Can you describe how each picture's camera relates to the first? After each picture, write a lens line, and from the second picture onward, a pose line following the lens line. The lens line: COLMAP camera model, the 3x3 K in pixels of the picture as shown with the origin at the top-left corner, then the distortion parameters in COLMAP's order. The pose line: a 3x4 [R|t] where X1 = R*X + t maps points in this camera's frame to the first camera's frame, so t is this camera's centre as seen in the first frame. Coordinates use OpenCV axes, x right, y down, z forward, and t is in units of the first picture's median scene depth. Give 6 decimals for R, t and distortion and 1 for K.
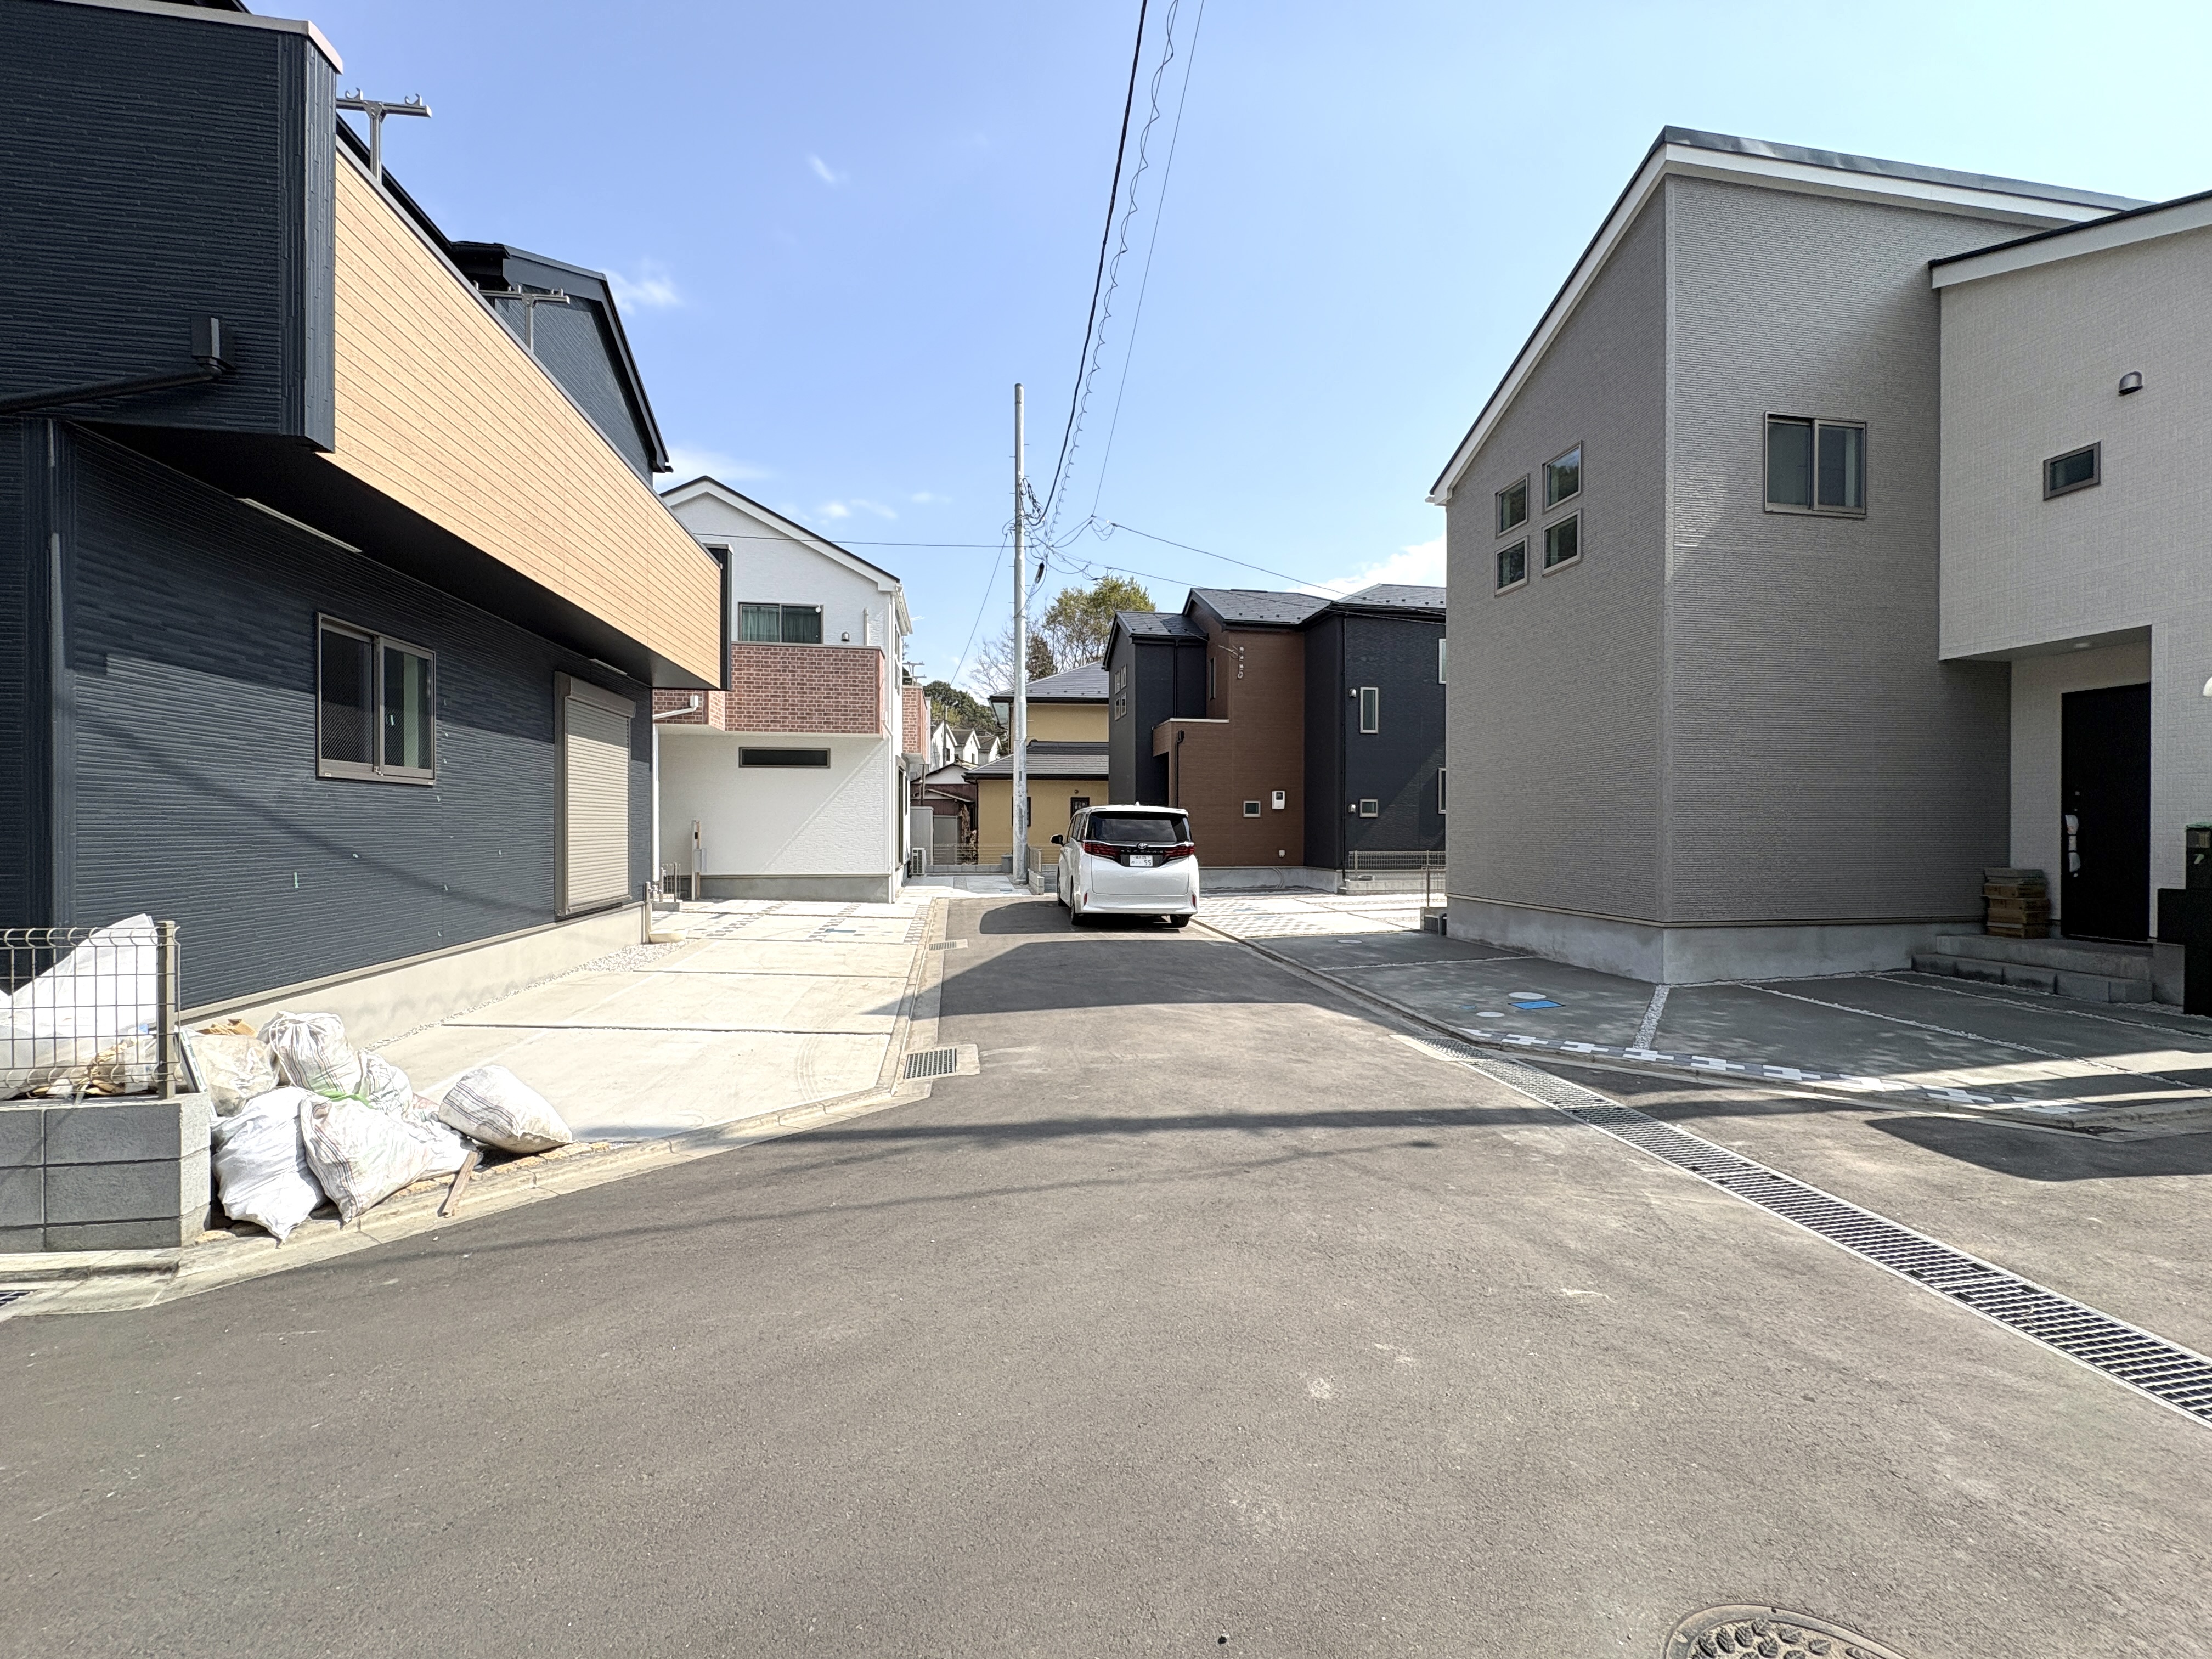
lens RADIAL K [[878.1, 0, 1107.1], [0, 878.1, 827.5], [0, 0, 1]] dist [-0.000831, 0.000208]
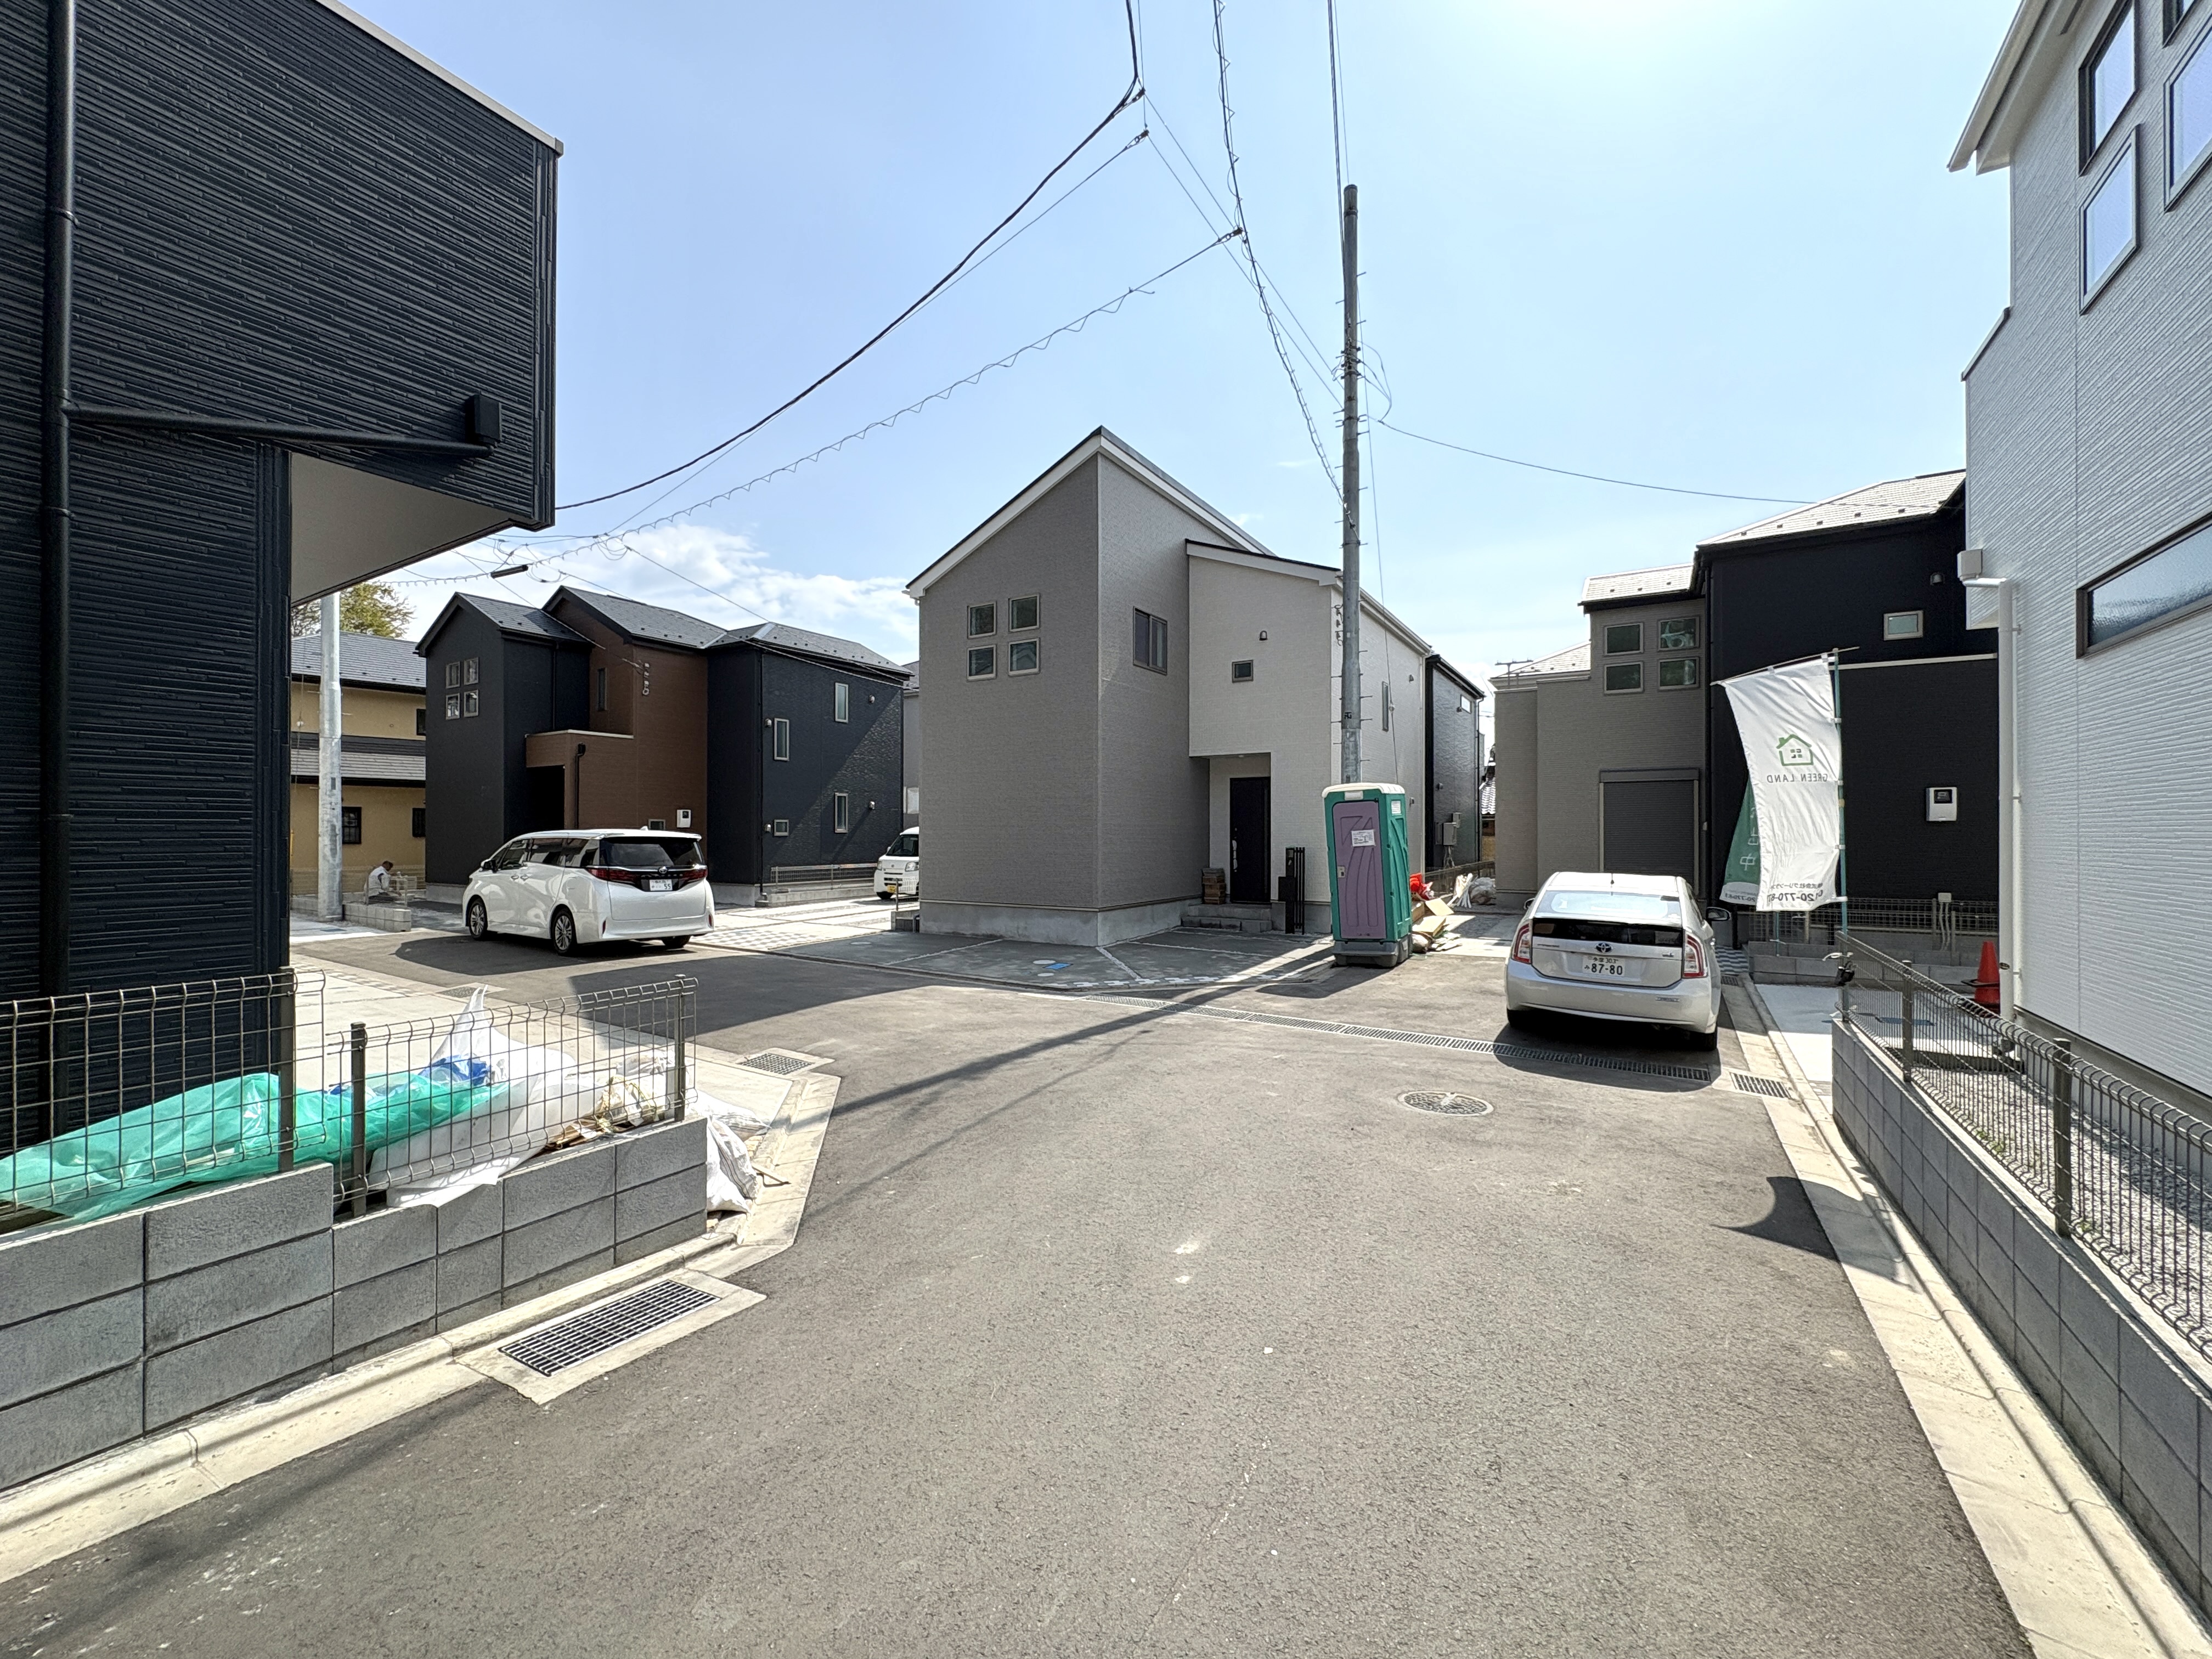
lens RADIAL K [[878.1, 0, 1102.7], [0, 878.1, 826.3], [0, 0, 1]] dist [-0.000831, 0.000208]
pose [[0.665344, 0.004012, 0.746526, -0.820860], [0.002002, 0.999972, -0.007159, -0.046758], [-0.746534, 0.006257, 0.665317, -0.131601]]
